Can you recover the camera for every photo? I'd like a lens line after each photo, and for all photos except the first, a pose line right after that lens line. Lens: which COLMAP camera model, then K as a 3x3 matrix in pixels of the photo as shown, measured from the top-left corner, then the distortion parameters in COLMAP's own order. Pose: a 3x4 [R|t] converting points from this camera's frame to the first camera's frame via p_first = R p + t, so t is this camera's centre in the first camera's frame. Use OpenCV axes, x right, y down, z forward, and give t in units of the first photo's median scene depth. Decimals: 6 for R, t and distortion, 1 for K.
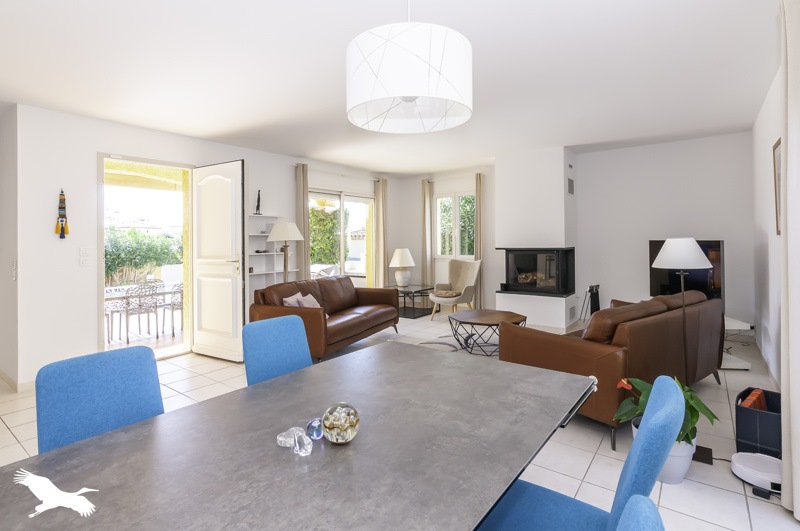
lens RADIAL K [[406.4, 0, 398.0], [0, 406.4, 236.3], [0, 0, 1]] dist [-0.001758, -0.000154]
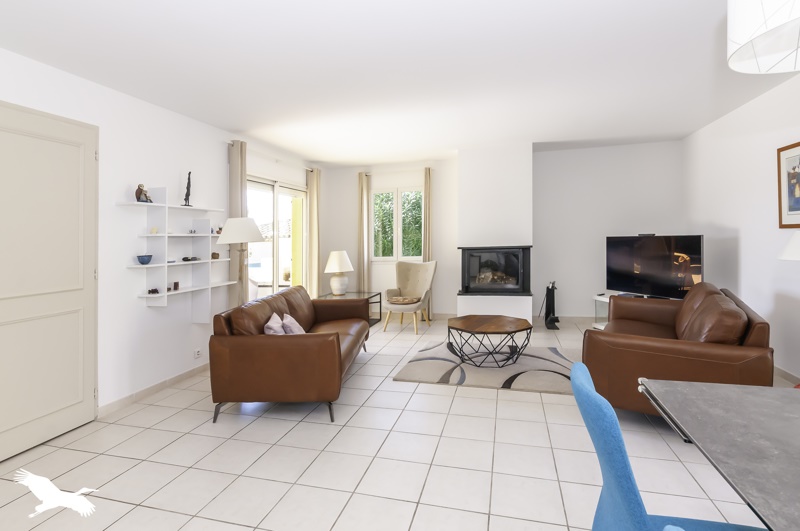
lens RADIAL K [[406.4, 0, 398.0], [0, 406.4, 236.3], [0, 0, 1]] dist [-0.001758, -0.000154]
pose [[0.929303, -0.010593, 0.369165, -0.218002], [0.012378, 0.999920, -0.002467, 0.003307], [-0.369110, 0.006862, 0.929361, 0.171381]]
